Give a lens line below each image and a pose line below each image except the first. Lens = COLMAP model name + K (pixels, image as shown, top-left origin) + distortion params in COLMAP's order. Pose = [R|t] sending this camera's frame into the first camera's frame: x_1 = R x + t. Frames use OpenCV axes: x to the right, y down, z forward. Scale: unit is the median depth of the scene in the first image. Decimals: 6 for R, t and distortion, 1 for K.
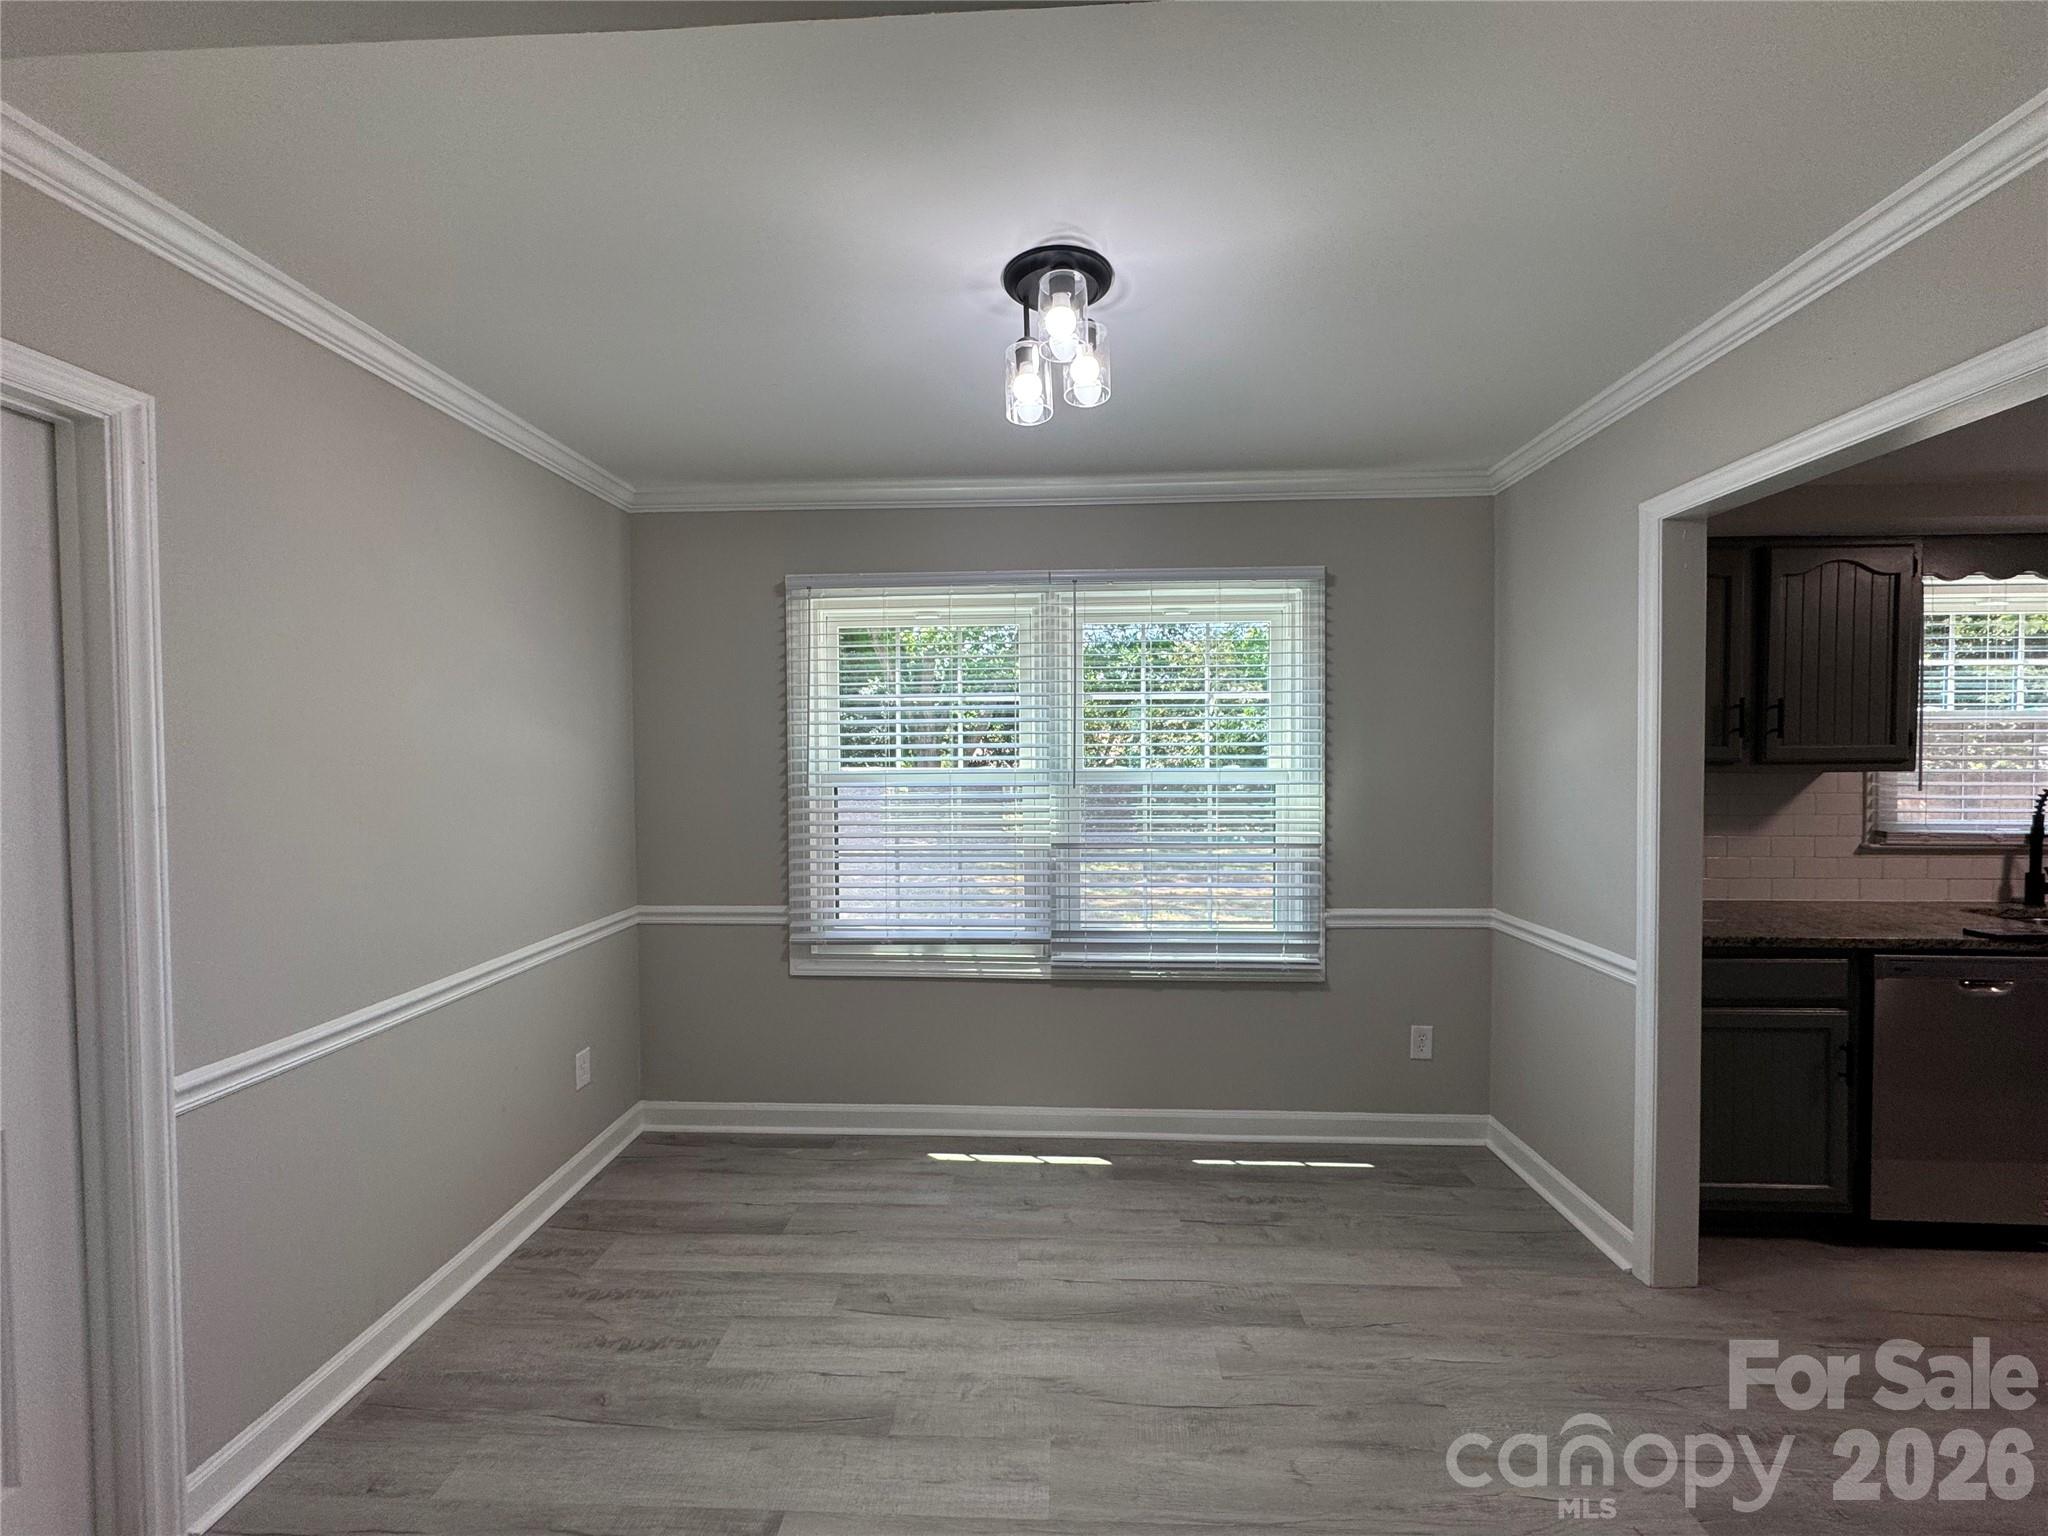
lens RADIAL K [[814.5, 0, 1023.2], [0, 814.5, 773.6], [0, 0, 1]] dist [-0.000365, 0.000062]
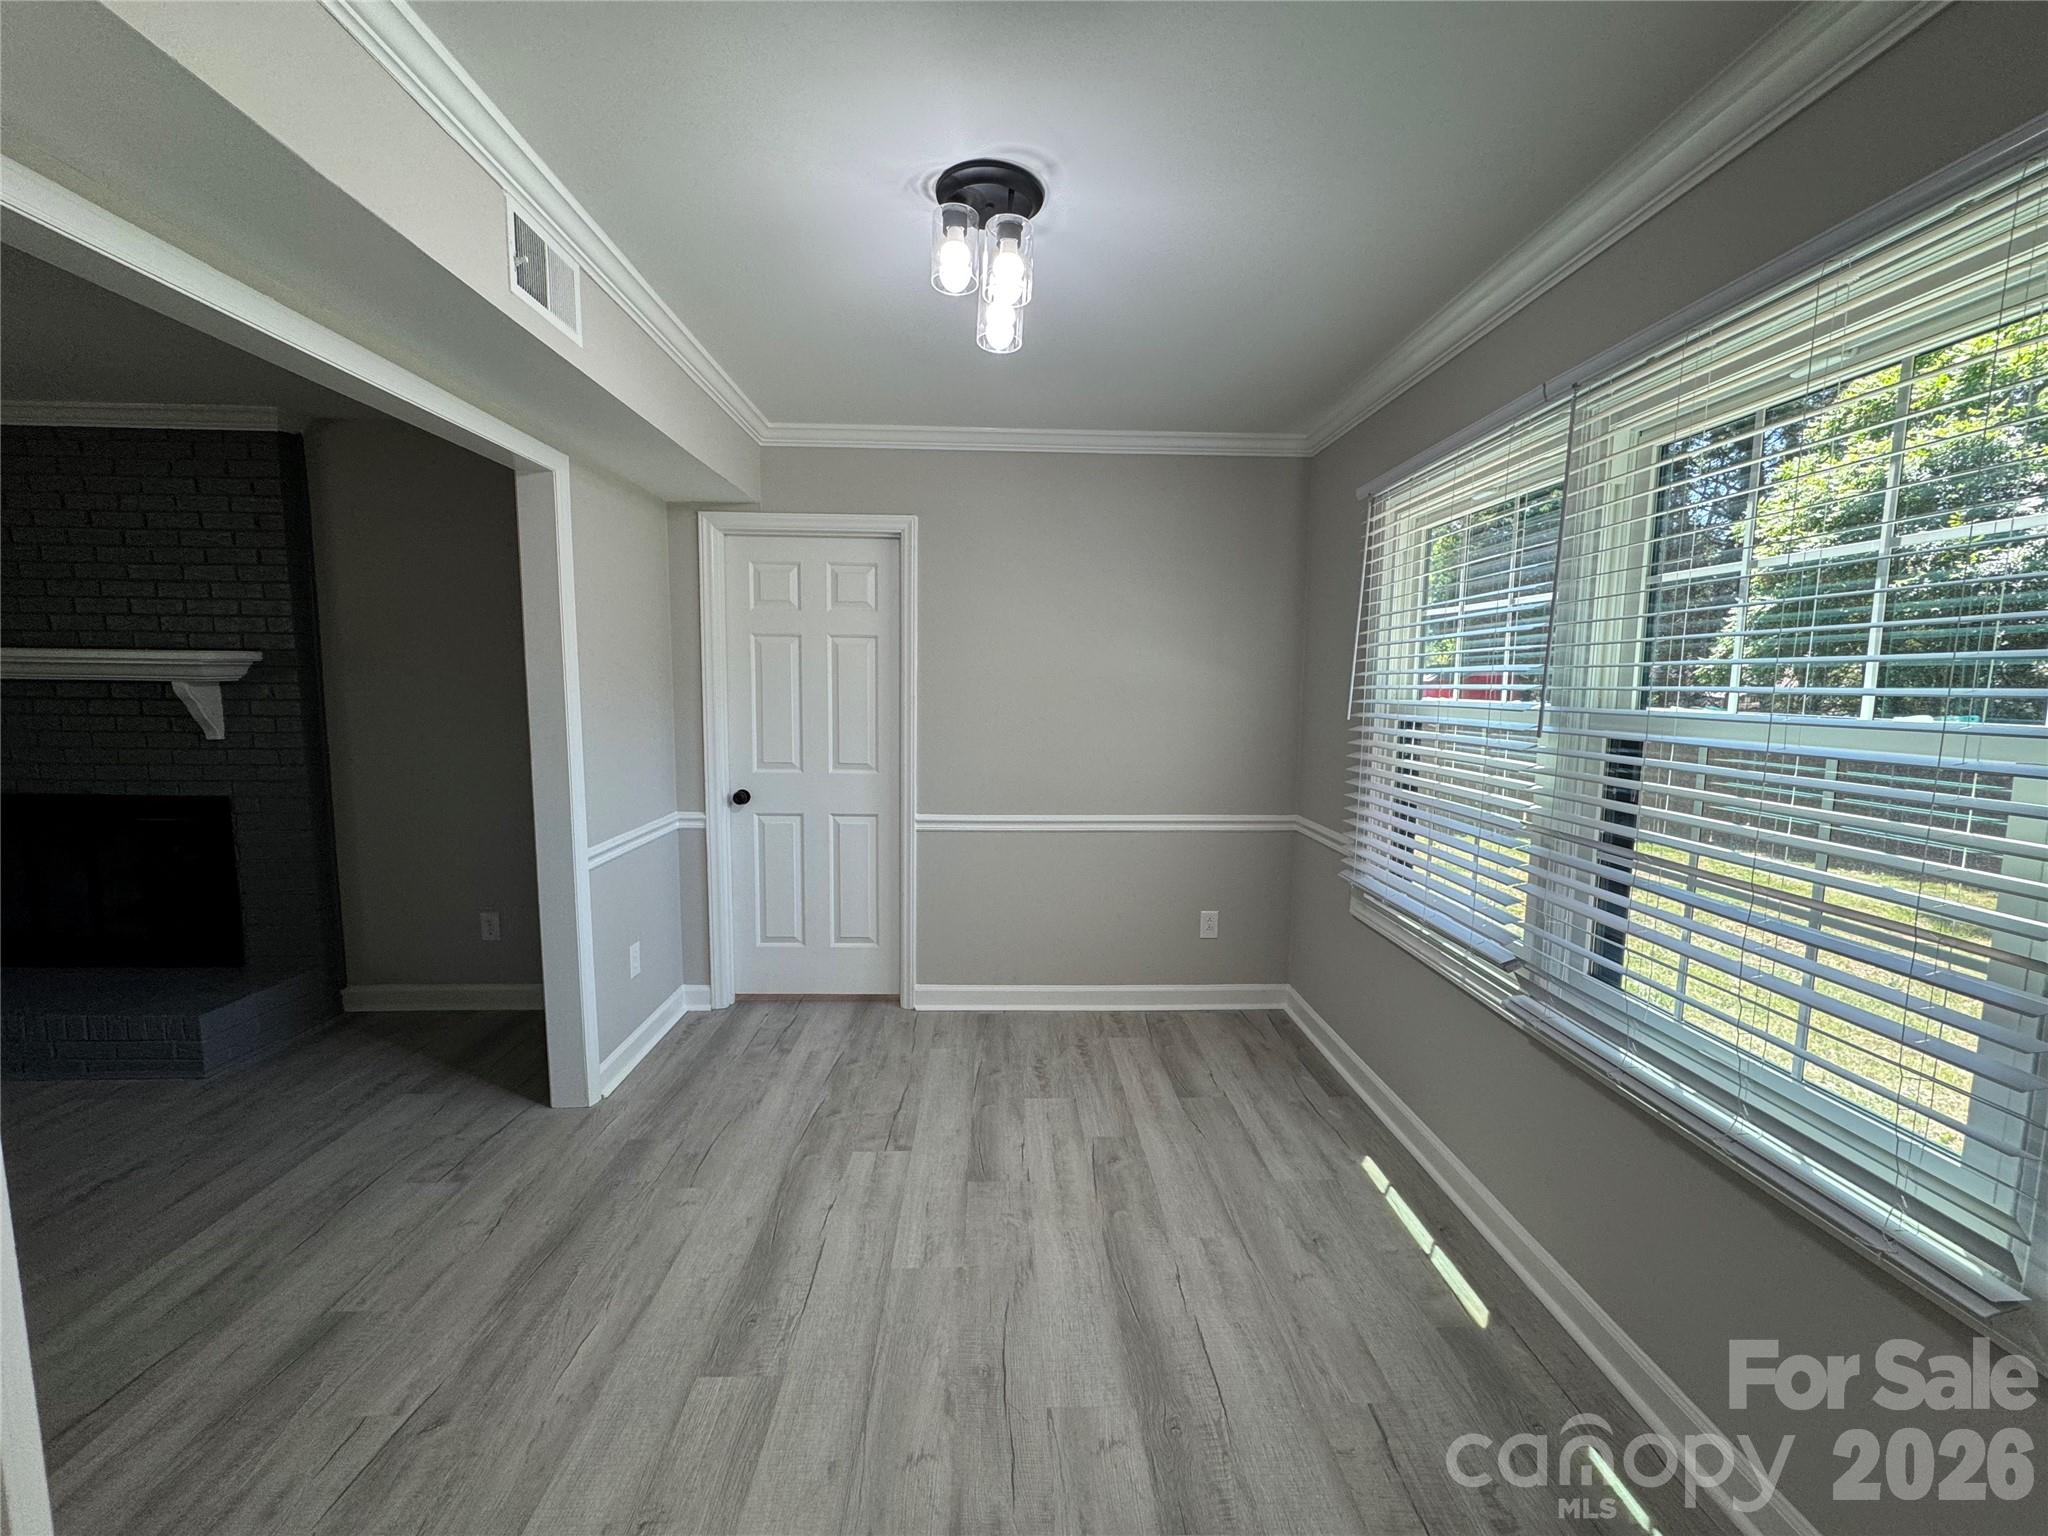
lens RADIAL K [[814.5, 0, 1023.2], [0, 814.5, 773.6], [0, 0, 1]] dist [-0.000365, 0.000062]
pose [[0.079308, 0.117848, -0.989860, 0.799153], [-0.039233, 0.992587, 0.115029, -0.012778], [0.996078, 0.029712, 0.083344, 0.697269]]
